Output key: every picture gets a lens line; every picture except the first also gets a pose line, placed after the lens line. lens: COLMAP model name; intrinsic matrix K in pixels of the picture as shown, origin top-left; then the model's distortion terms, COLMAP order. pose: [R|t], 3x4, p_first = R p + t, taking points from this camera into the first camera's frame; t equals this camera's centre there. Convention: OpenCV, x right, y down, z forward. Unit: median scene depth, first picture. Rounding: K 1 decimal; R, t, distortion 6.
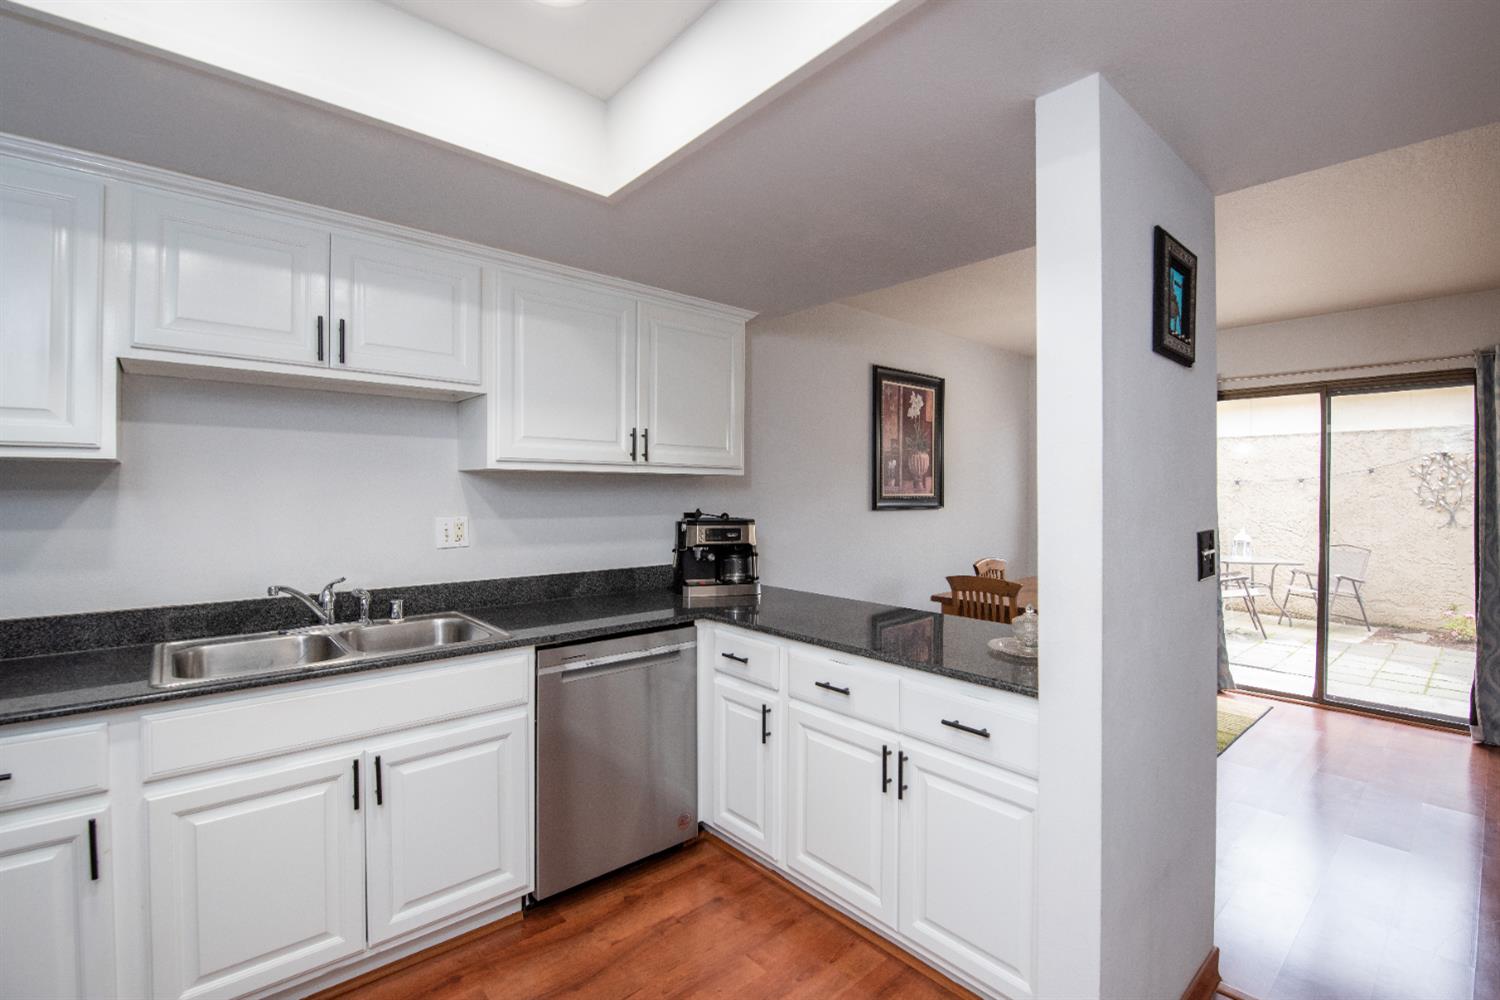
lens RADIAL K [[656.1, 0, 736.3], [0, 656.1, 503.2], [0, 0, 1]] dist [-0.006428, -0.006931]
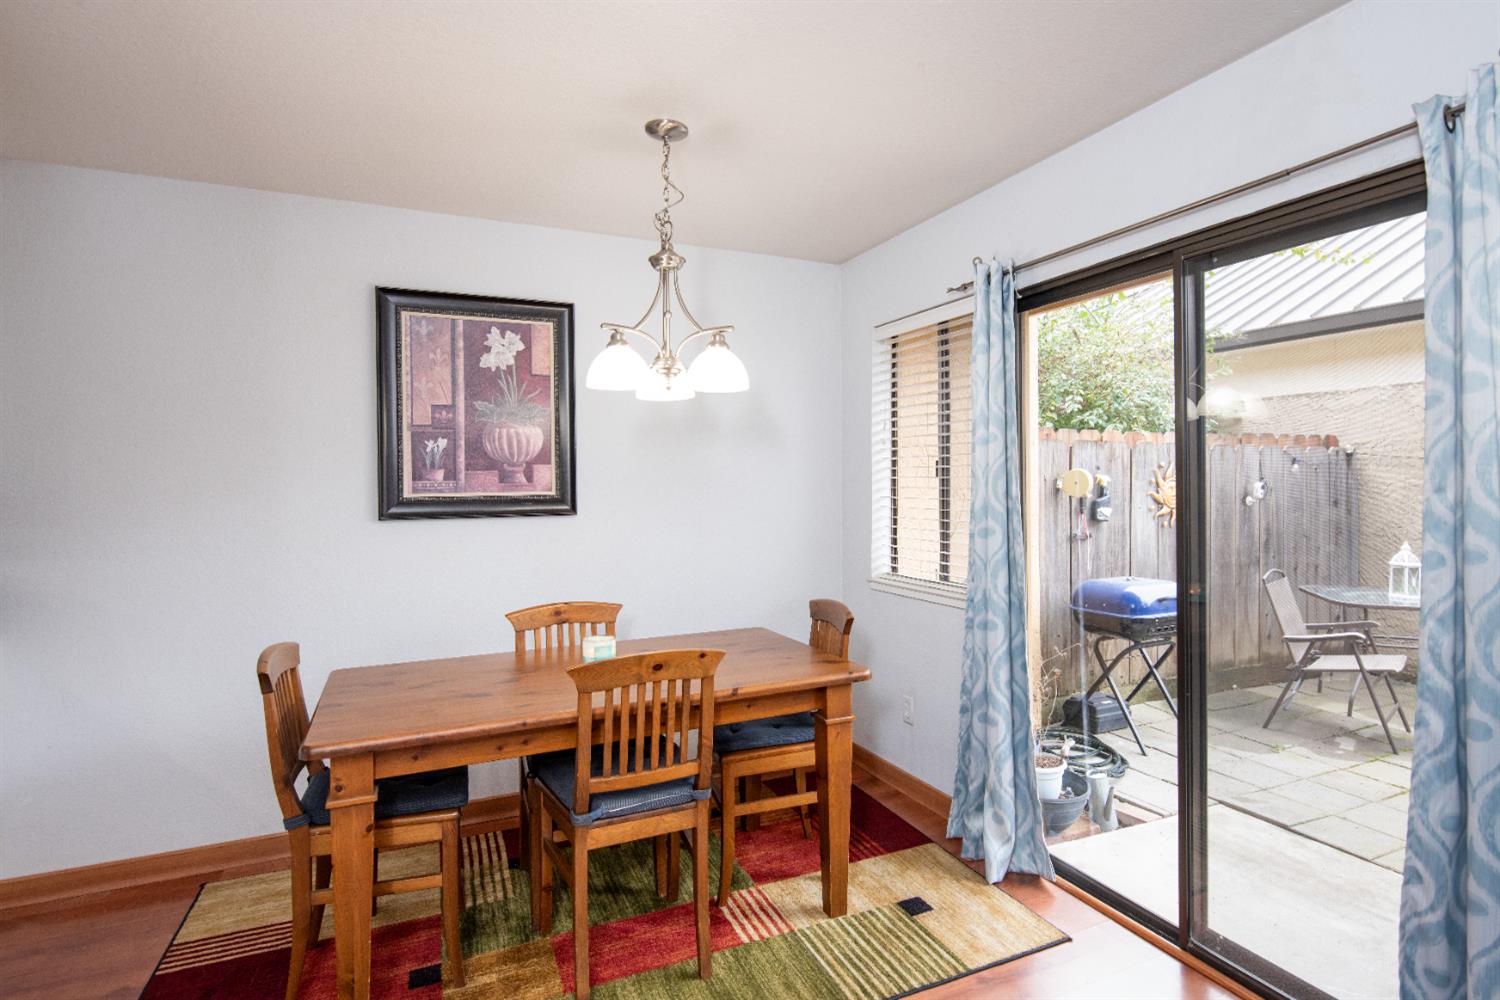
lens RADIAL K [[734.1, 0, 792.1], [0, 734.1, 481.9], [0, 0, 1]] dist [-0.001593, -0.006052]
pose [[0.965588, -0.010498, -0.259864, 1.177323], [0.004942, 0.999745, -0.022025, -0.012502], [0.260029, 0.019983, 0.965394, 0.666028]]
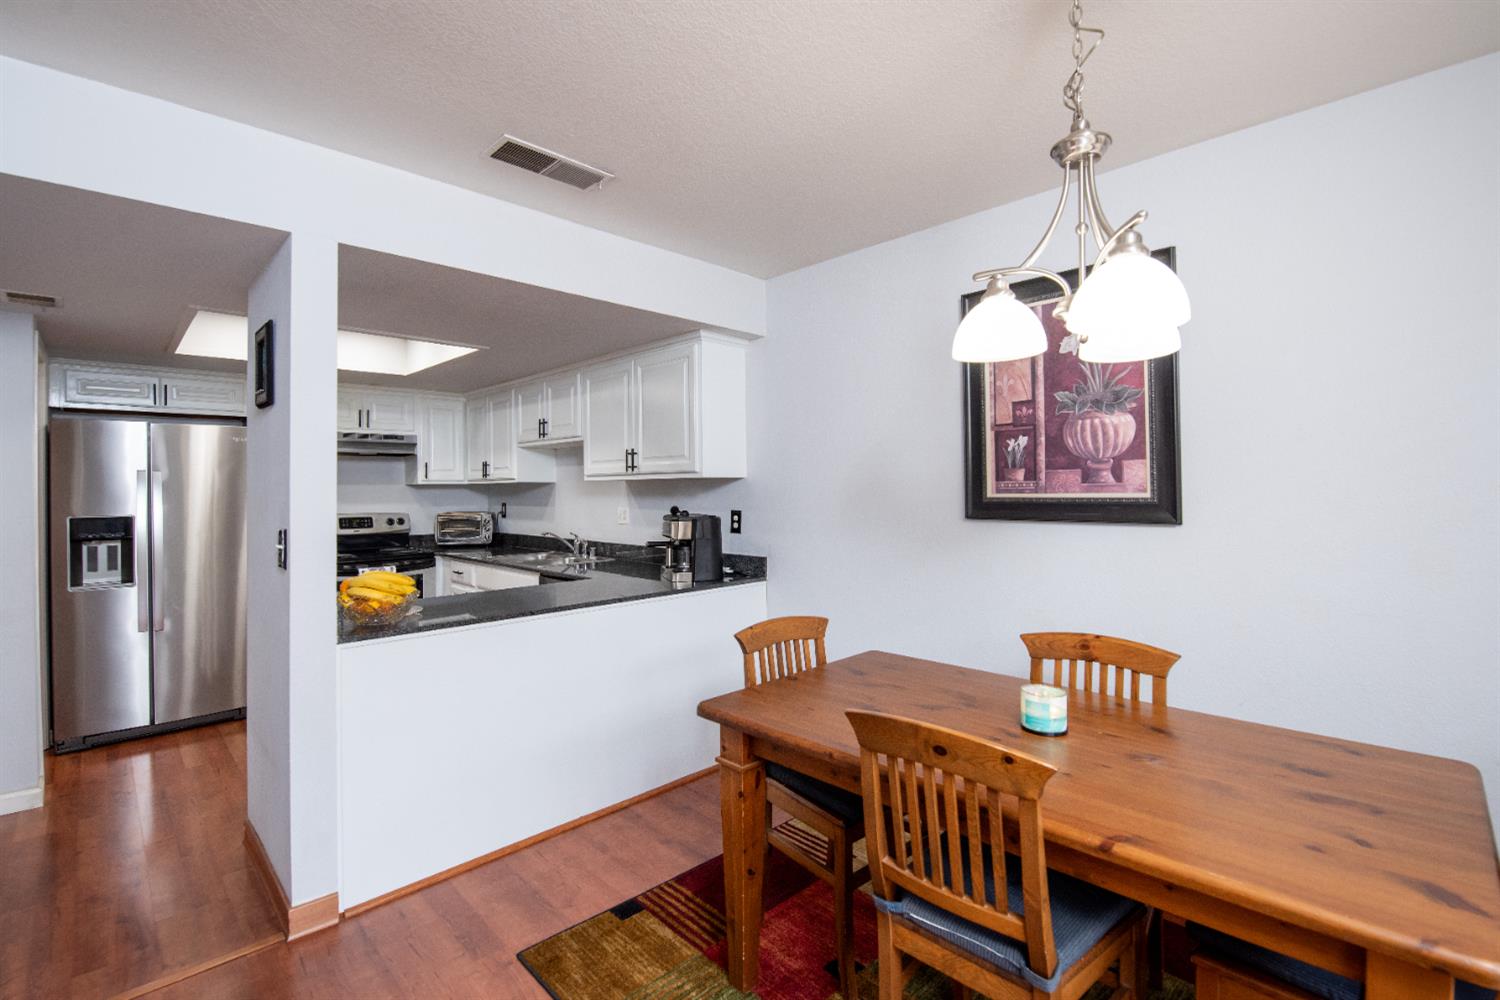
lens RADIAL K [[656.1, 0, 744.1], [0, 656.1, 486.3], [0, 0, 1]] dist [-0.006428, -0.006931]
pose [[0.074991, -0.009839, -0.997136, 1.285409], [-0.012554, 0.999863, -0.010810, -0.018300], [0.997105, 0.013329, 0.074857, 1.127084]]
